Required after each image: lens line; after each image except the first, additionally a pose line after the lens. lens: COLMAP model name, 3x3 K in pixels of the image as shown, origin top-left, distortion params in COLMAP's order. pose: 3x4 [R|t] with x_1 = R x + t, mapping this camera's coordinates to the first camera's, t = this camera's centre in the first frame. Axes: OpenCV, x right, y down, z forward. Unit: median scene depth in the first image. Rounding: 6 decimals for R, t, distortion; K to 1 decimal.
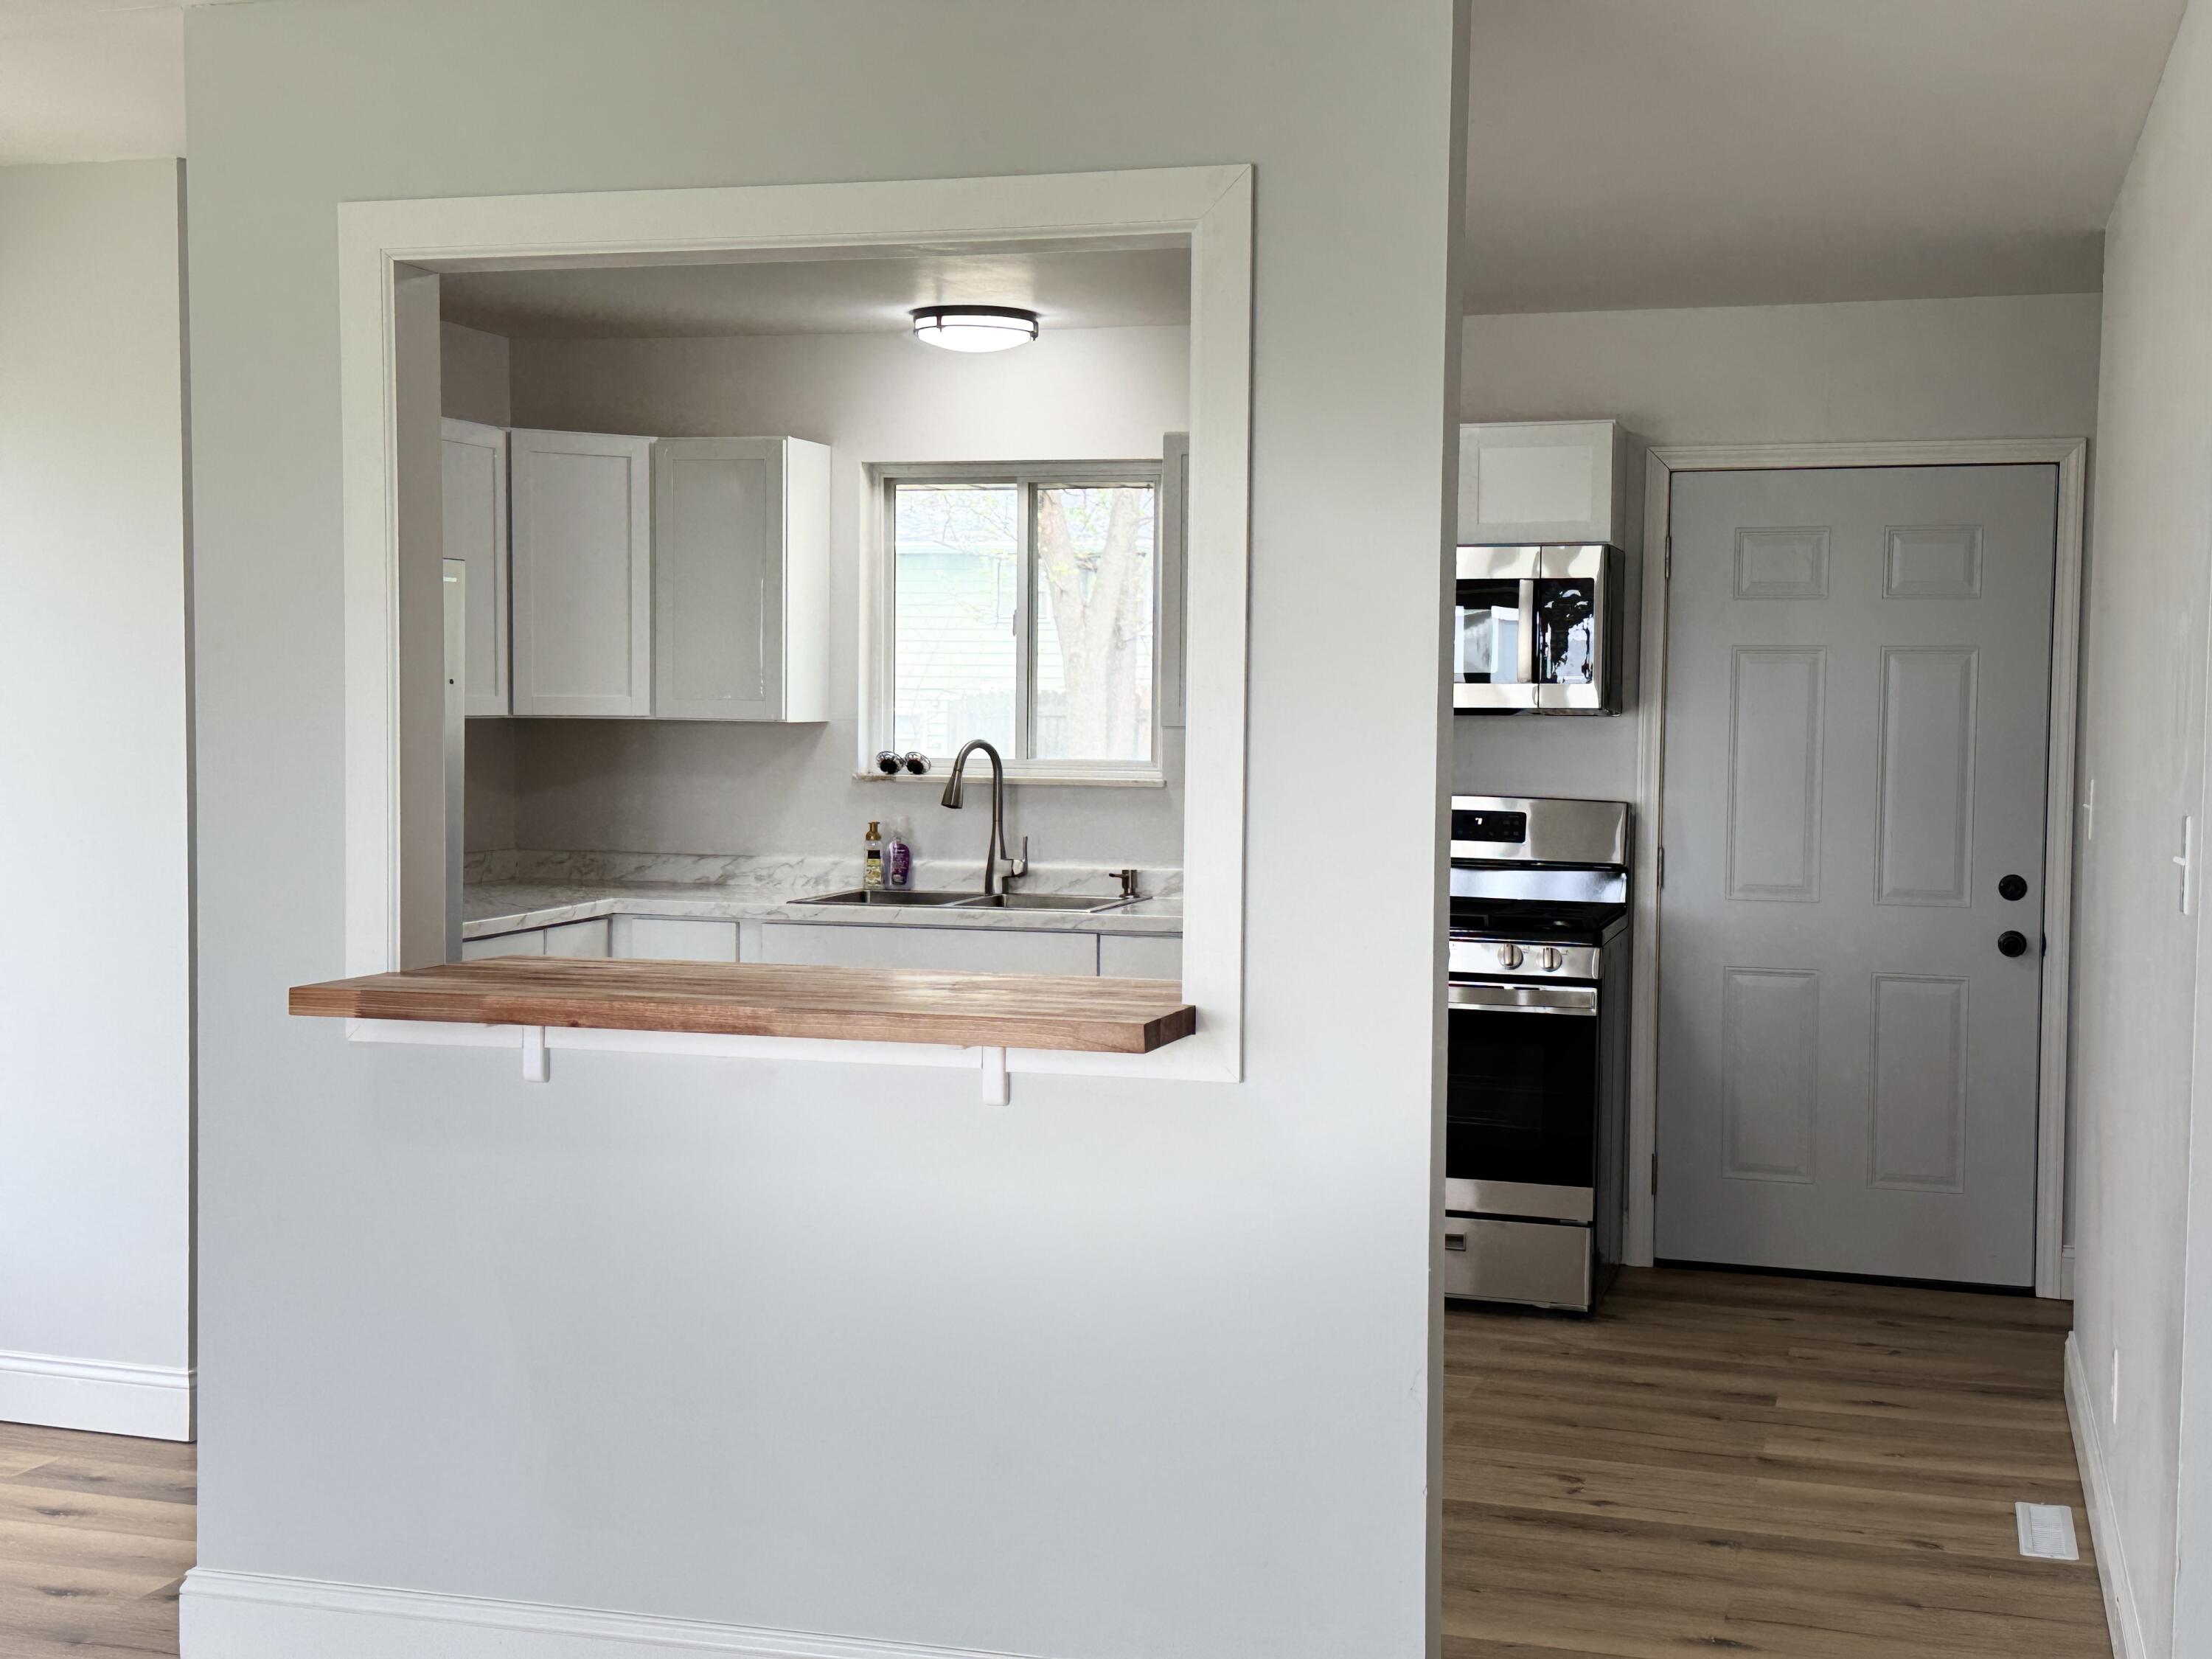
lens RADIAL K [[2771.0, 0, 1106.0], [0, 2771.0, 829.5], [0, 0, 1]] dist [0.115987, 0.020708]
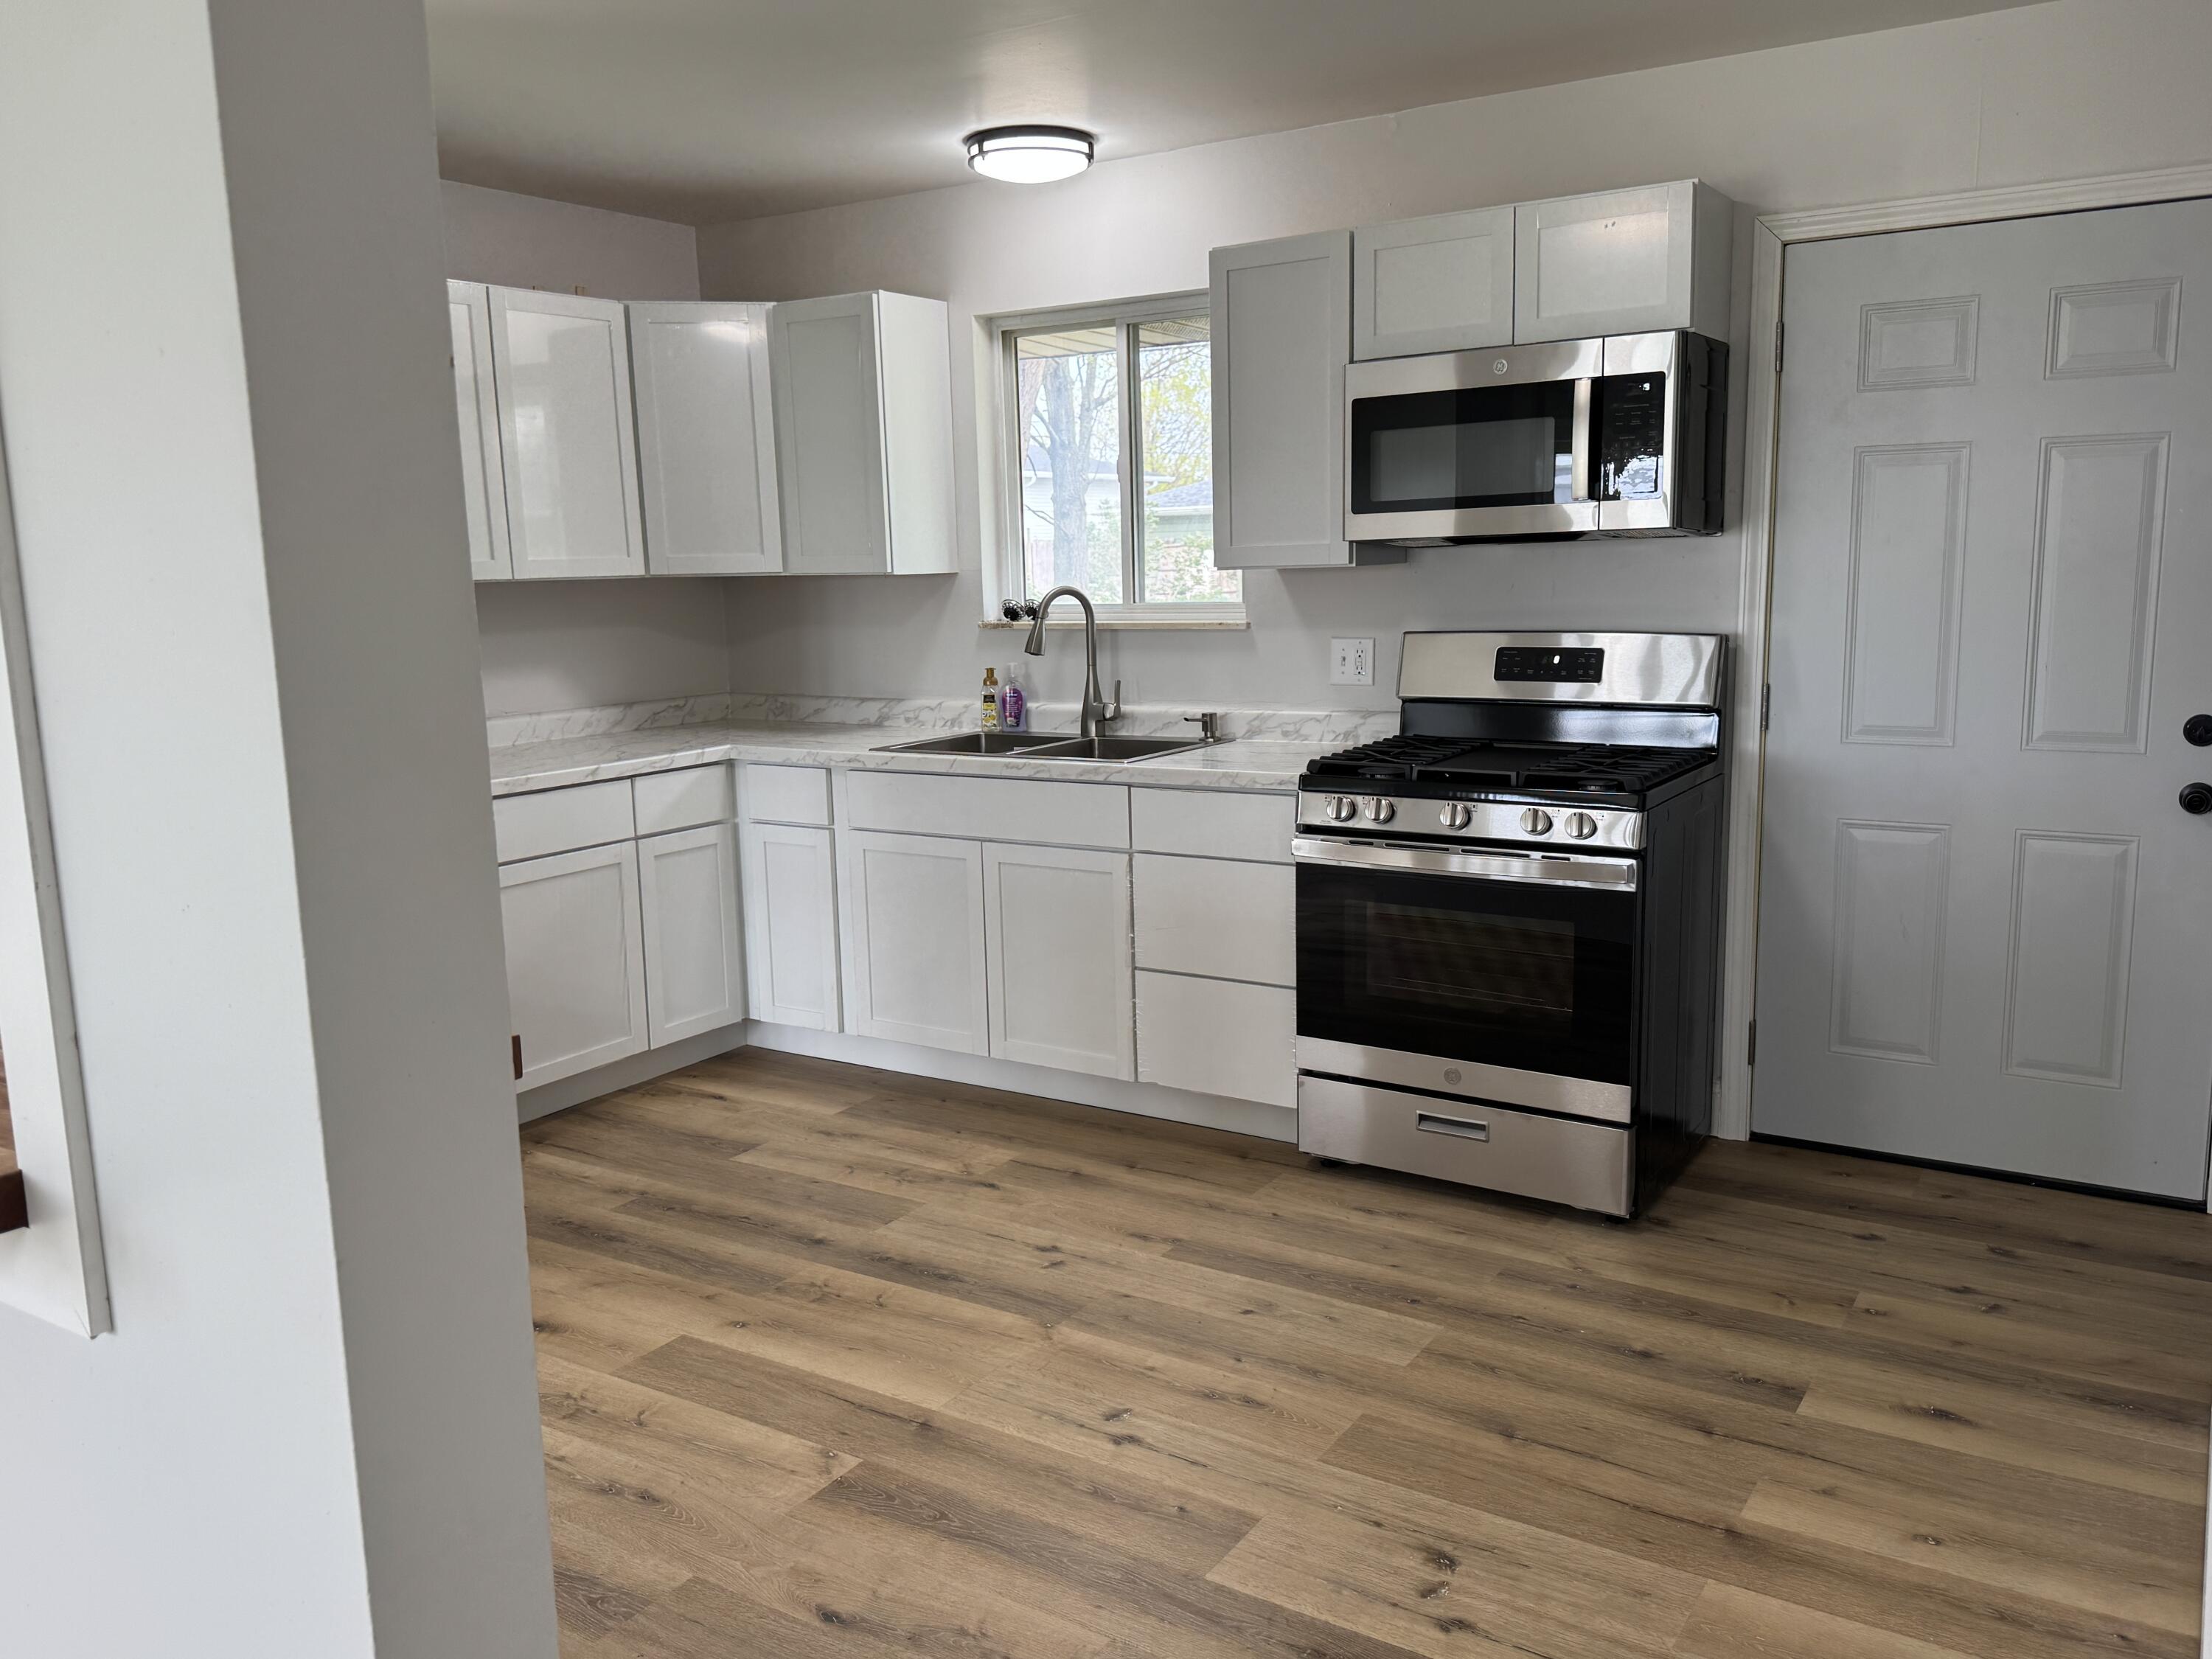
lens RADIAL K [[1723.1, 0, 1108.6], [0, 1723.1, 838.4], [0, 0, 1]] dist [0.149849, -0.282419]
pose [[0.959243, 0.011220, -0.282360, 0.156152], [0.021768, 0.993308, 0.113422, -0.012534], [0.281743, -0.114945, 0.952580, 0.402805]]
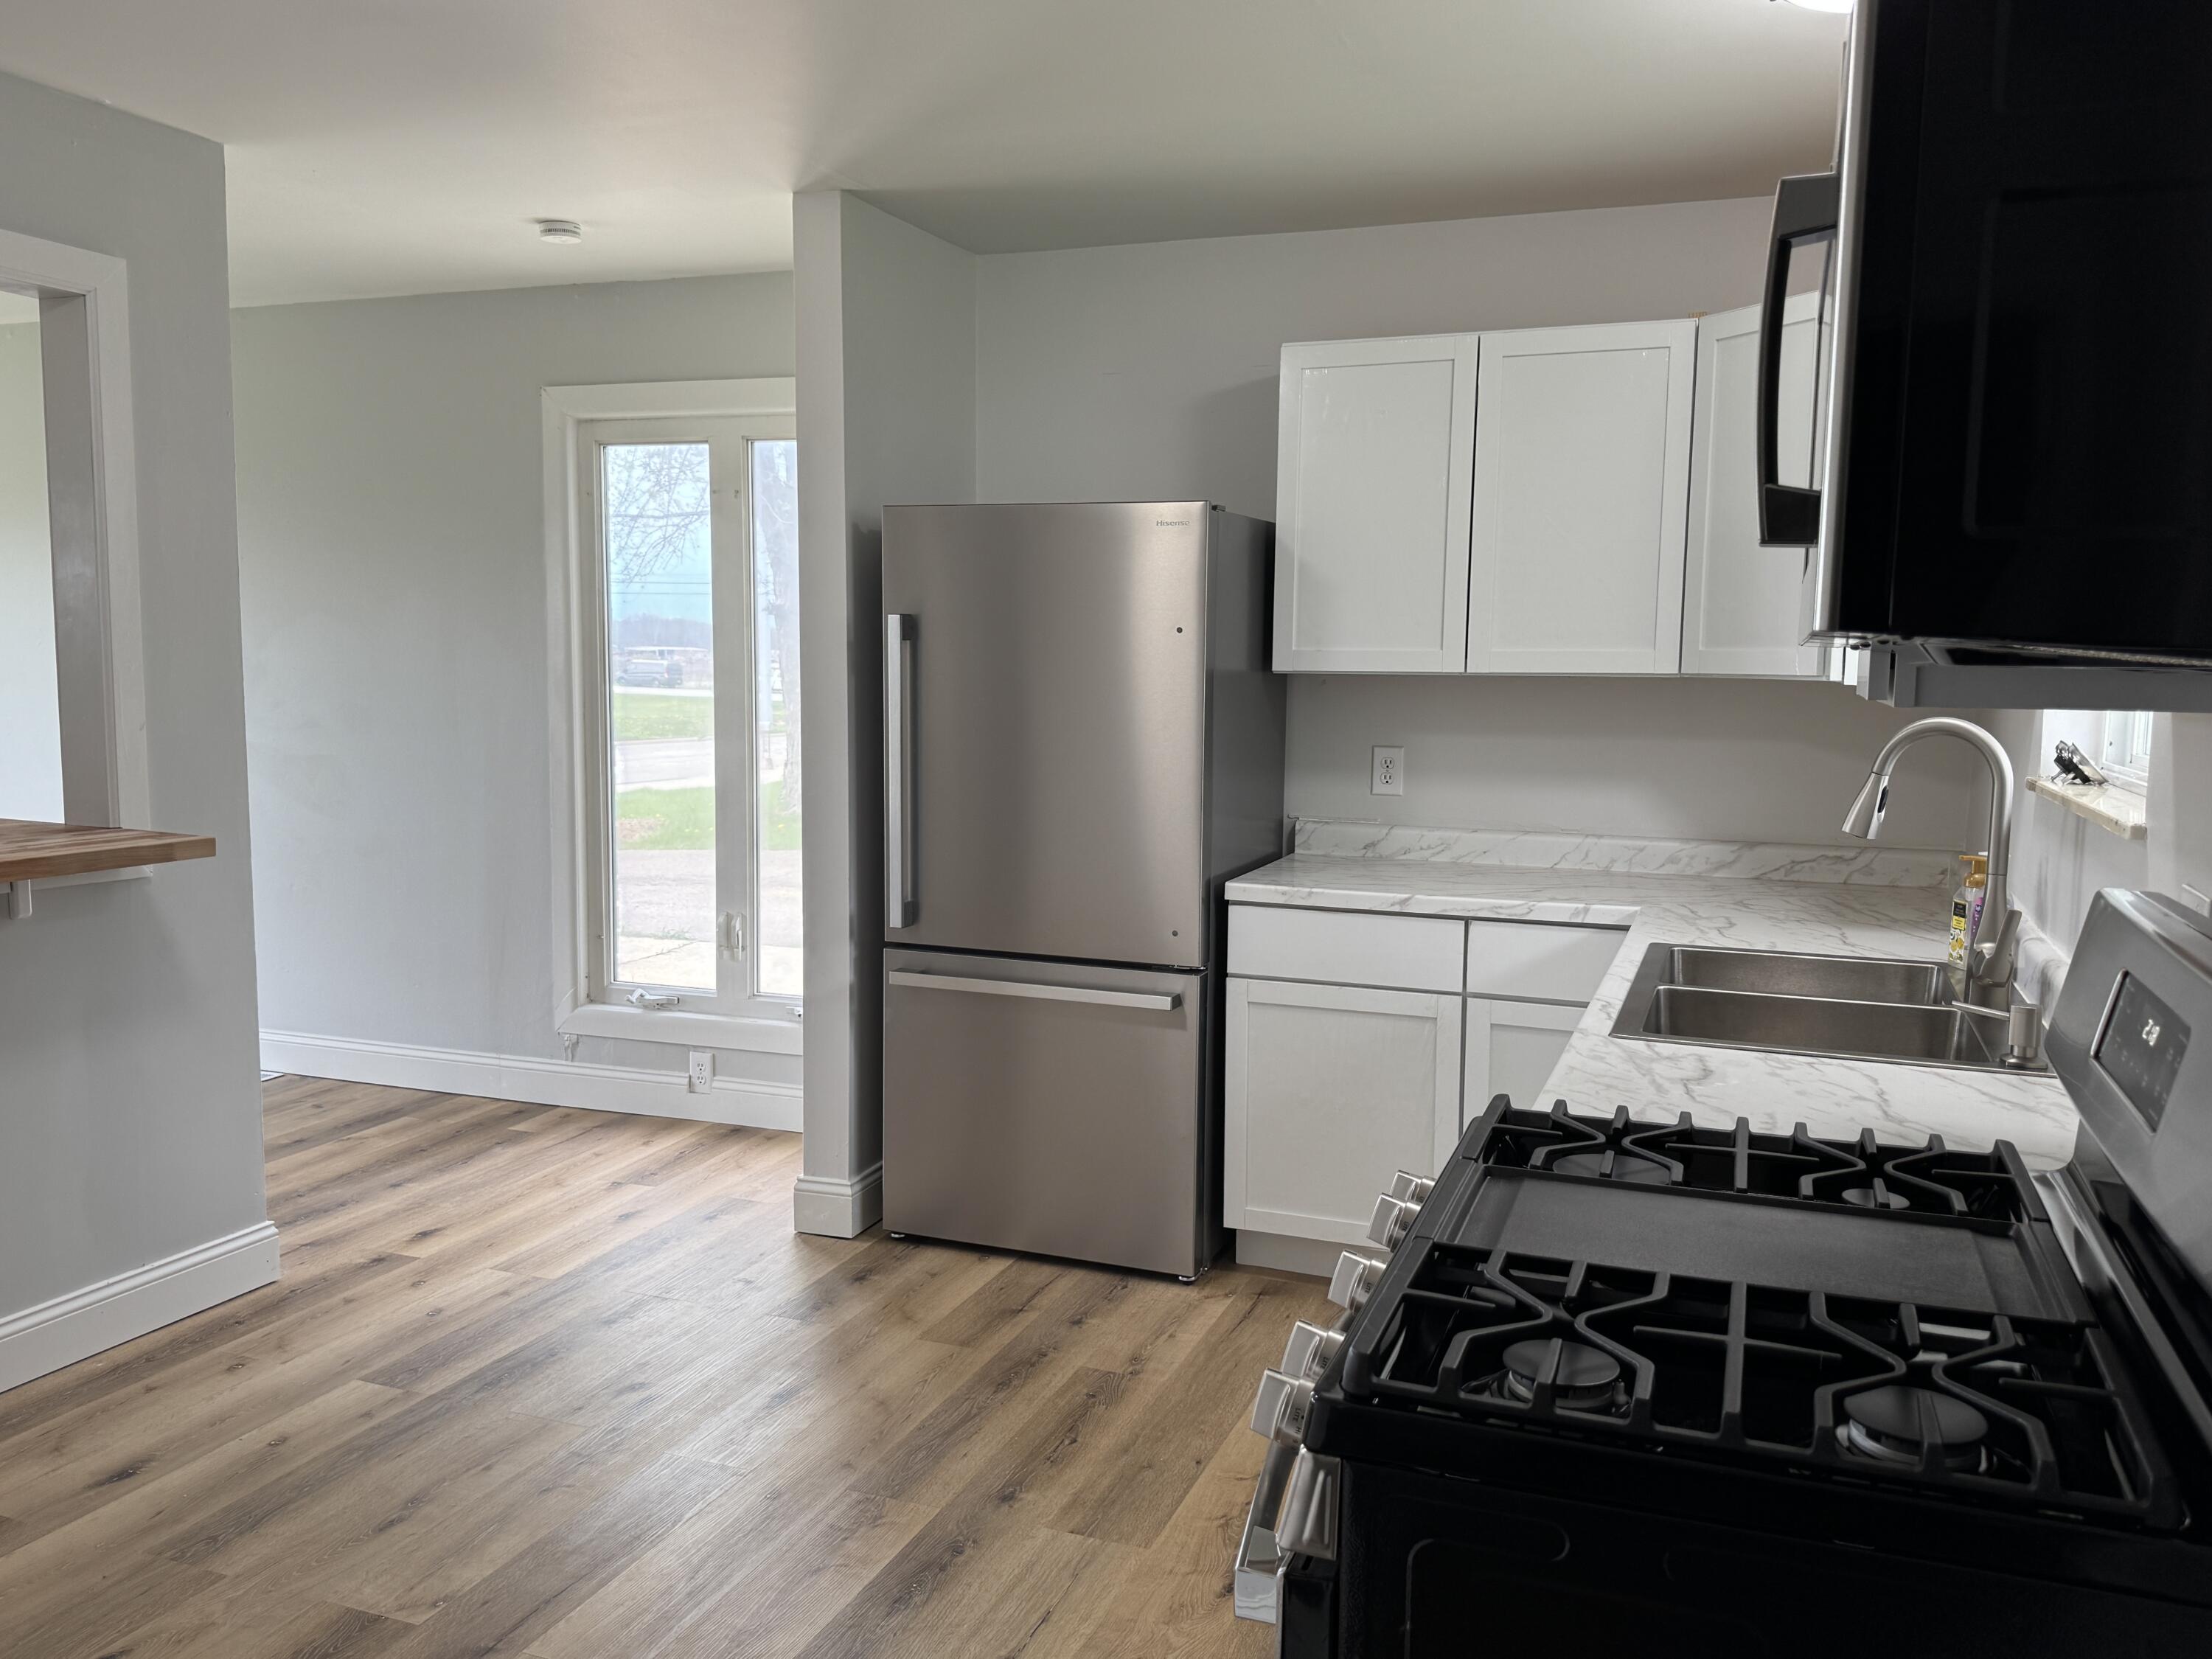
lens RADIAL K [[1723.1, 0, 1108.6], [0, 1723.1, 838.4], [0, 0, 1]] dist [0.149849, -0.282419]
pose [[-0.072778, 0.095947, -0.992722, 0.323150], [-0.063390, 0.992904, 0.100612, -0.034963], [0.995332, 0.070251, -0.066180, 0.896348]]
